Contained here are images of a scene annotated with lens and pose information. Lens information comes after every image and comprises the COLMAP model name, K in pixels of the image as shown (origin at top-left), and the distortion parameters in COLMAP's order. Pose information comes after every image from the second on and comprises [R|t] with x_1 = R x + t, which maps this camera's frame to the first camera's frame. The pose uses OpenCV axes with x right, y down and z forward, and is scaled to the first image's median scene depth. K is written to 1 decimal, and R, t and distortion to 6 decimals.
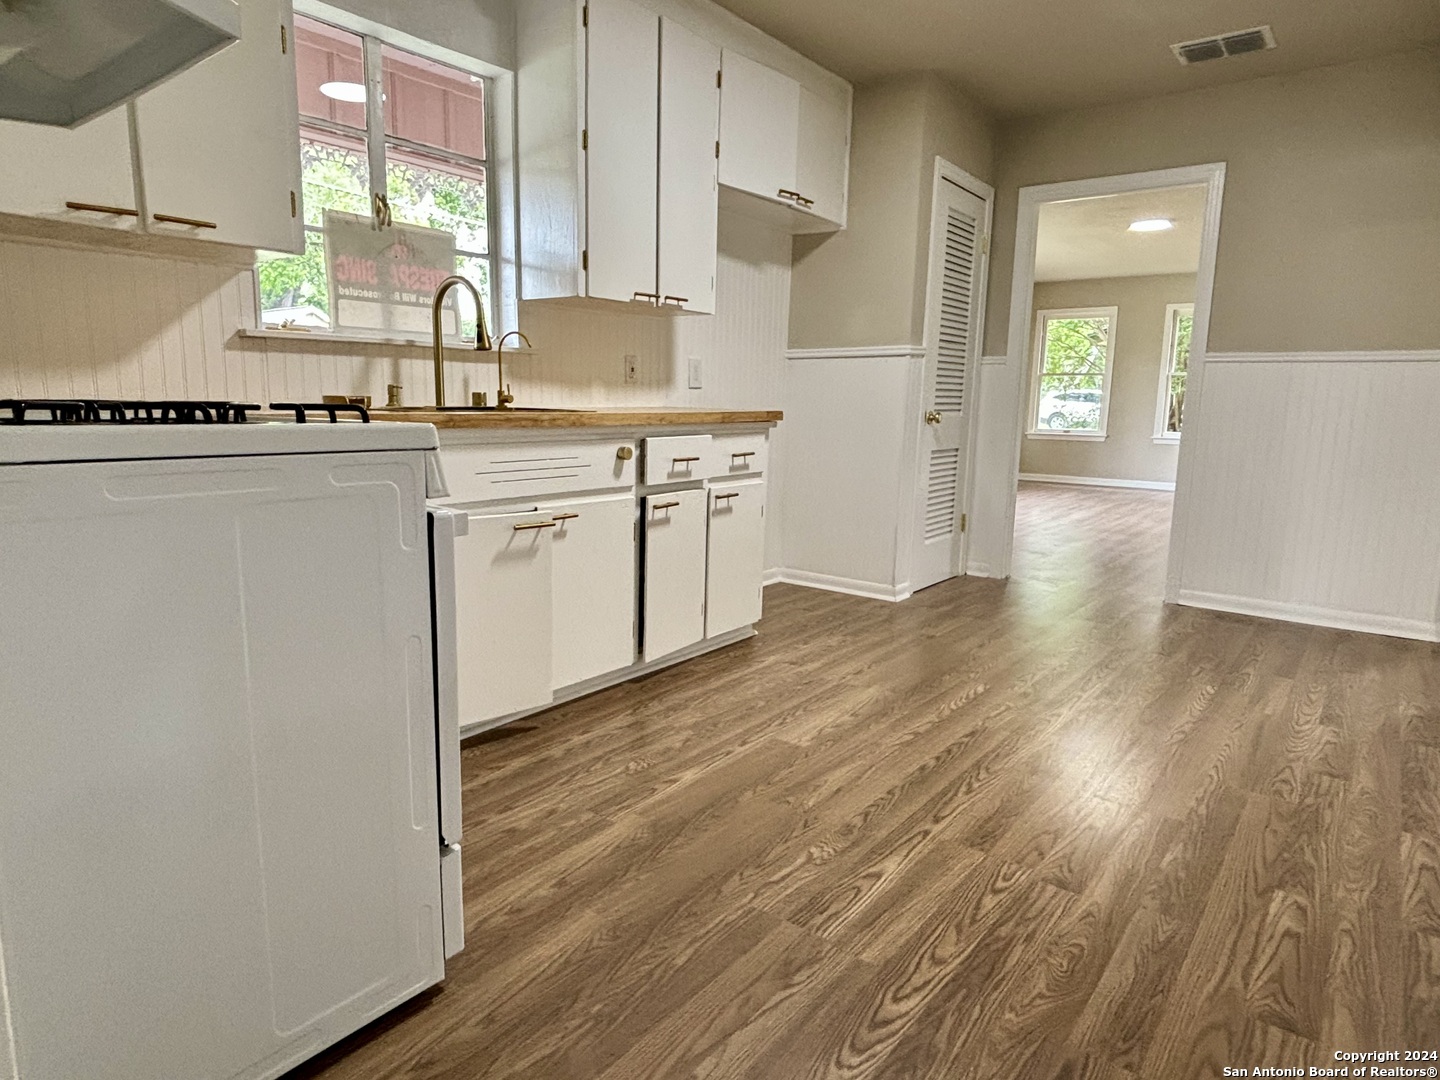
lens RADIAL K [[850.3, 0, 712.7], [0, 850.3, 530.5], [0, 0, 1]] dist [0.011369, -0.012840]
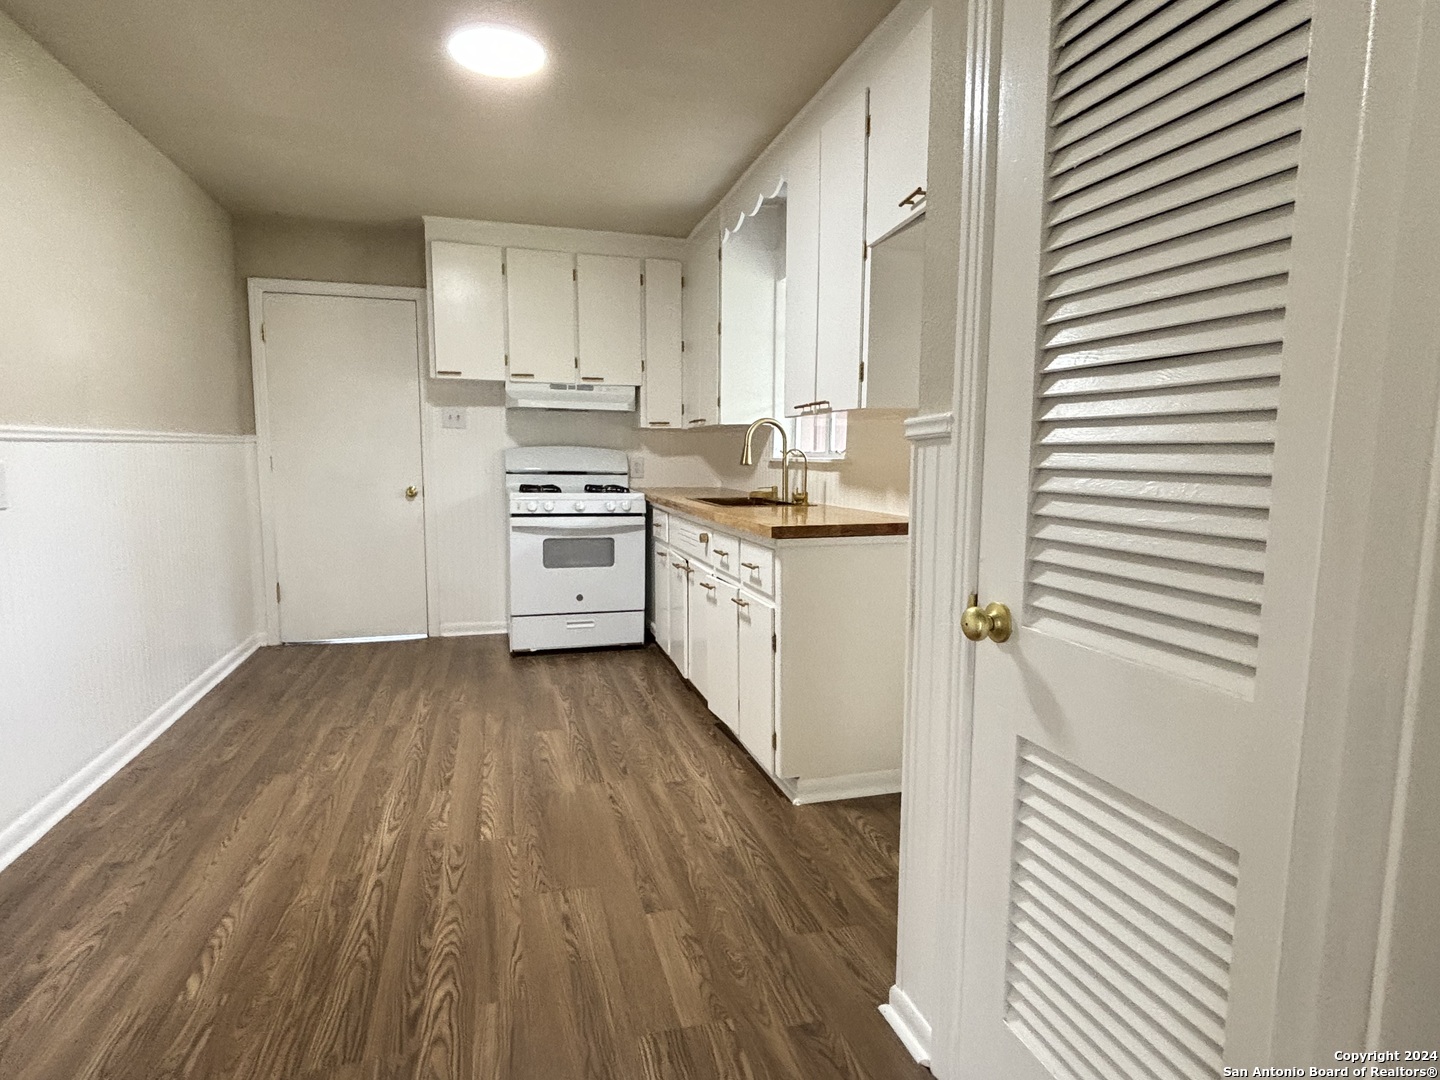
lens RADIAL K [[790.3, 0, 729.0], [0, 790.3, 540.2], [0, 0, 1]] dist [-0.000641, -0.003144]
pose [[-0.577577, 0.069092, -0.813407, 0.853065], [-0.149421, 0.970631, 0.188546, -0.315819], [0.802545, 0.230440, -0.550291, 1.654326]]
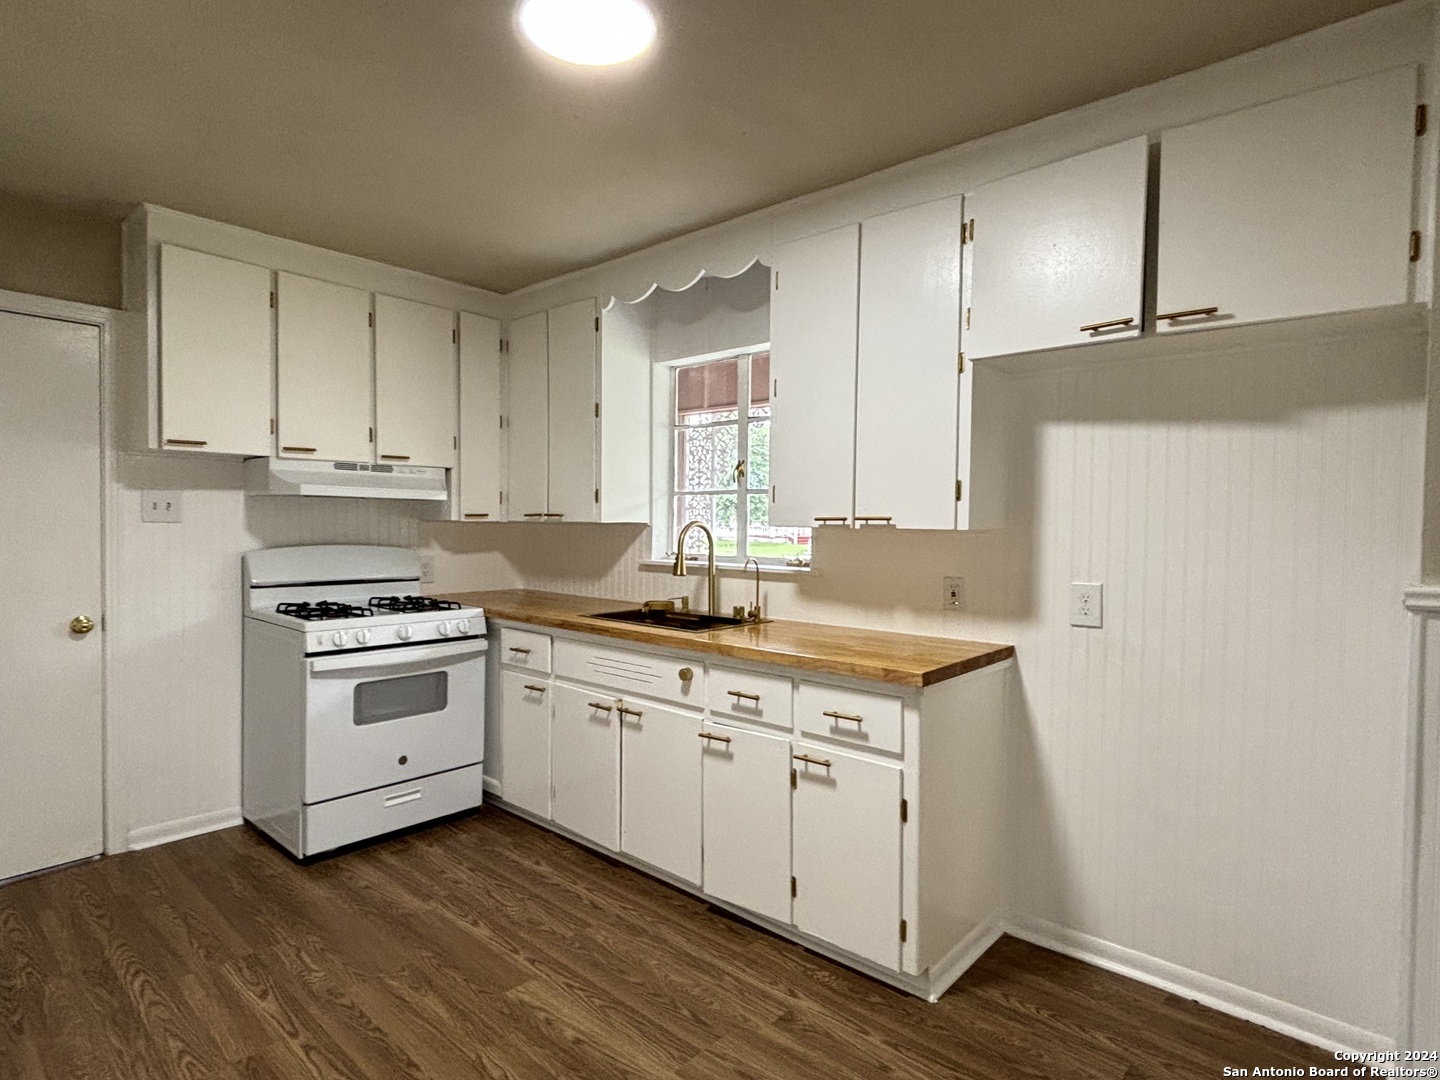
lens RADIAL K [[790.3, 0, 721.0], [0, 790.3, 531.0], [0, 0, 1]] dist [-0.000641, -0.003144]
pose [[-0.057226, -0.000029, -0.998361, 0.859865], [-0.174507, 0.984605, 0.009974, -0.277378], [0.982992, 0.174792, -0.056350, 1.028996]]
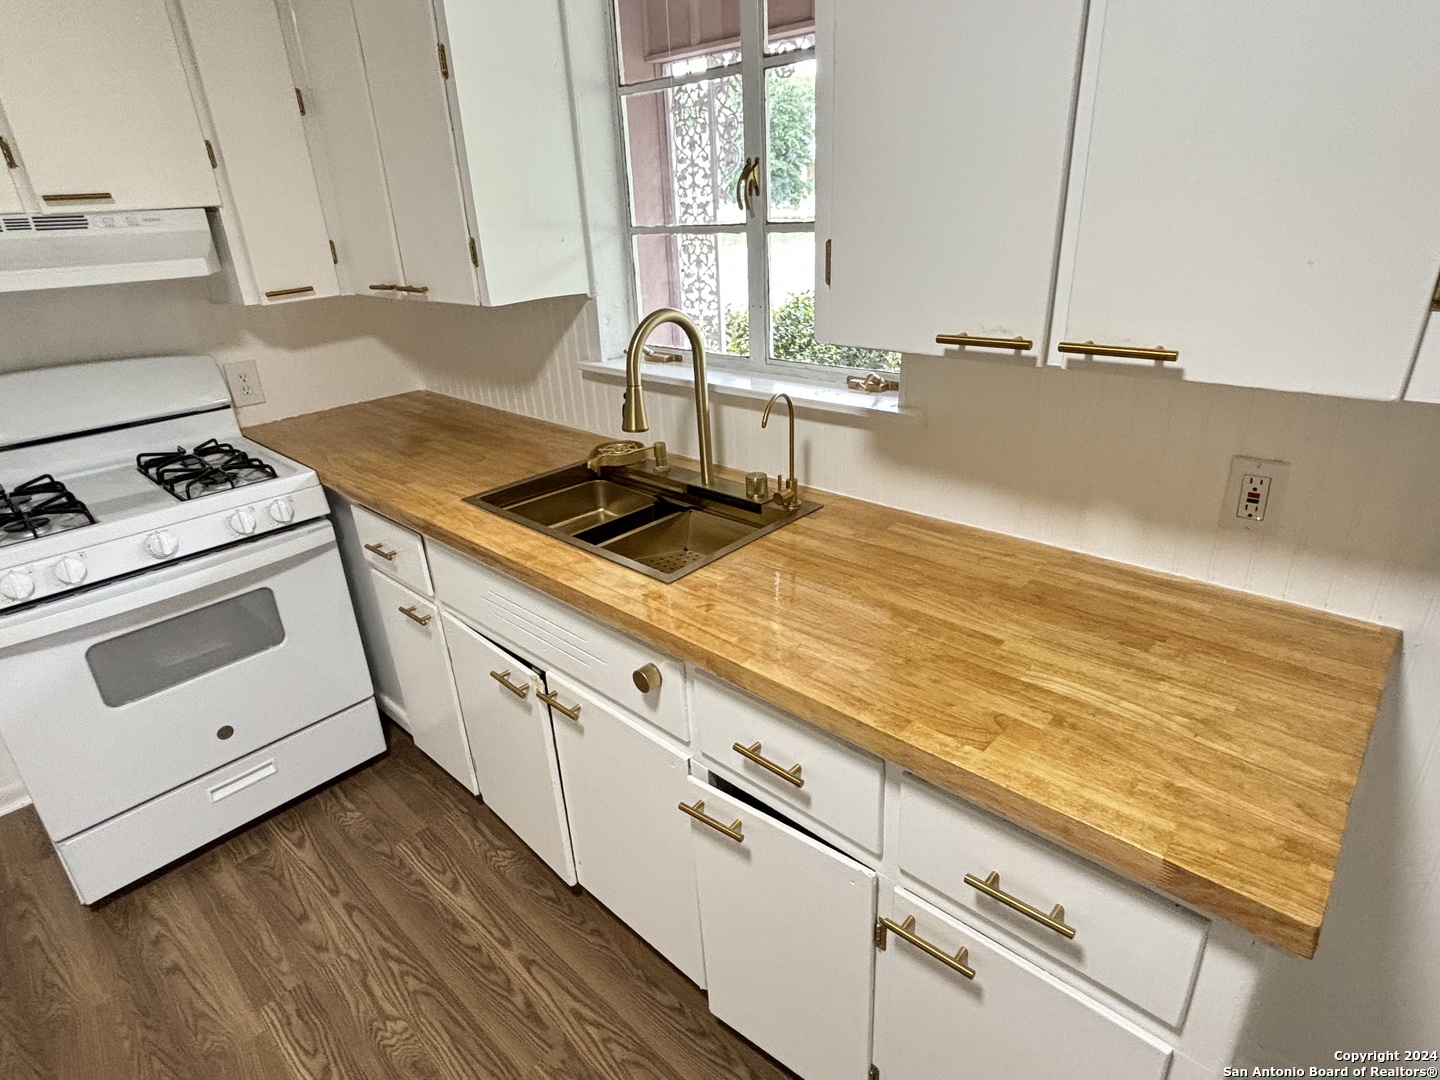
lens RADIAL K [[790.3, 0, 716.4], [0, 790.3, 537.4], [0, 0, 1]] dist [-0.000641, -0.003144]
pose [[-0.092224, 0.387795, -0.917120, 0.288726], [-0.117322, 0.910398, 0.396751, -0.352672], [0.988802, 0.144188, -0.038464, 1.009071]]
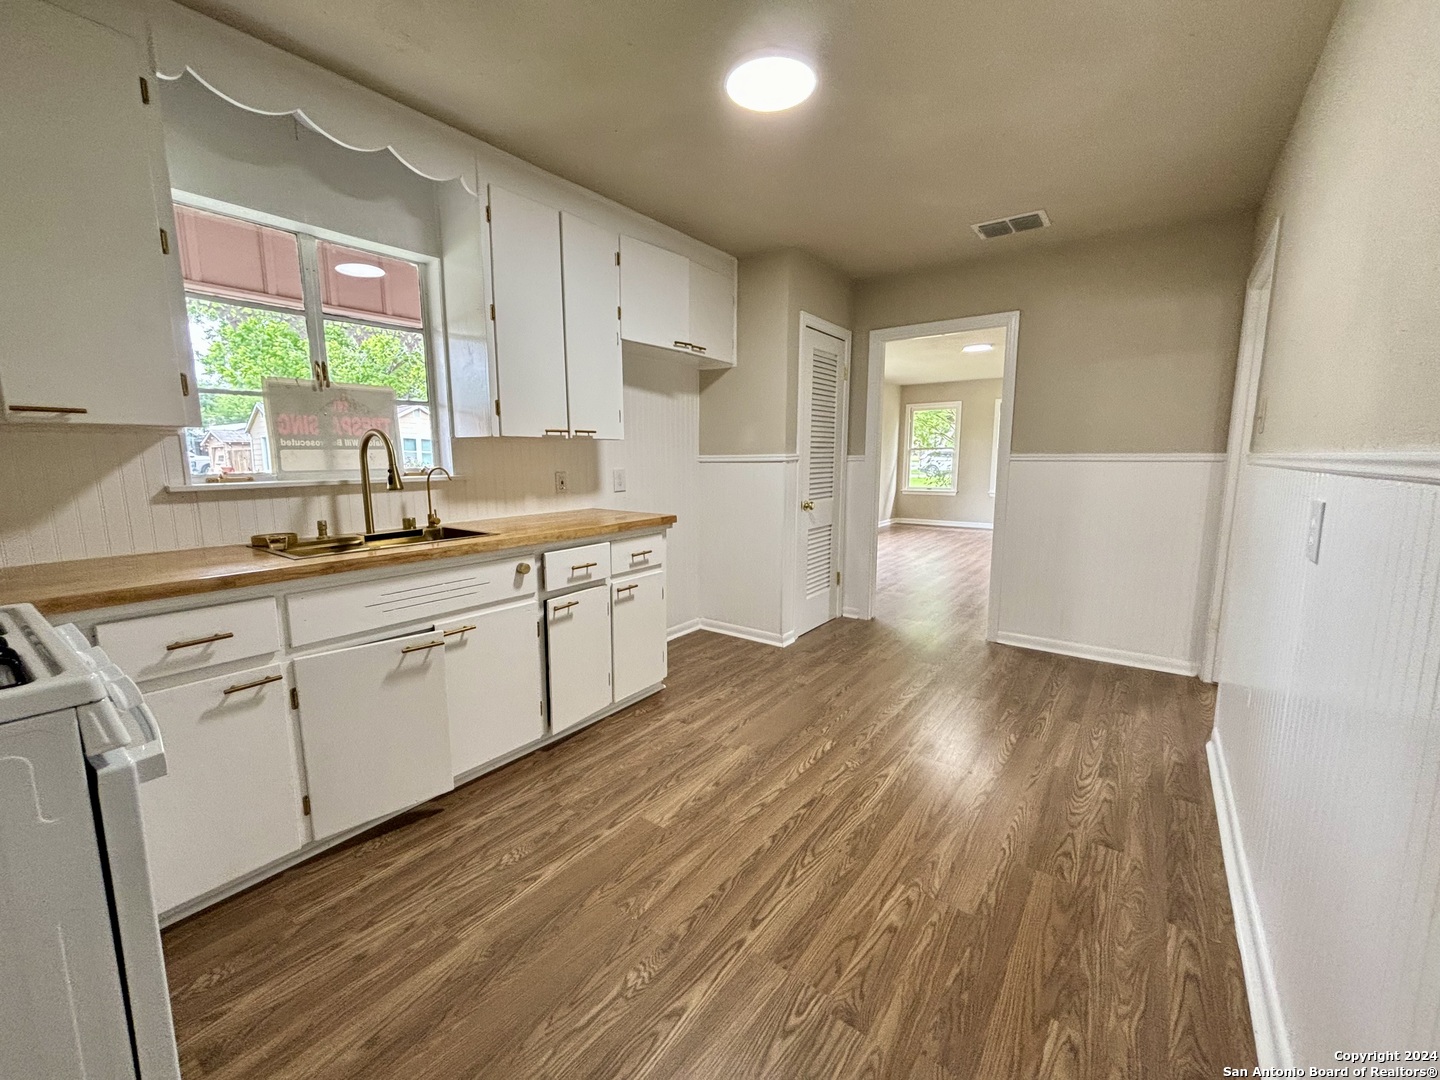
lens RADIAL K [[575.8, 0, 714.6], [0, 575.8, 534.7], [0, 0, 1]] dist [-0.001681, 0.000085]
pose [[0.999539, -0.026344, 0.015115, 0.151784], [0.026668, 0.999410, -0.021655, -0.110131], [-0.014535, 0.022048, 0.999651, 0.169217]]
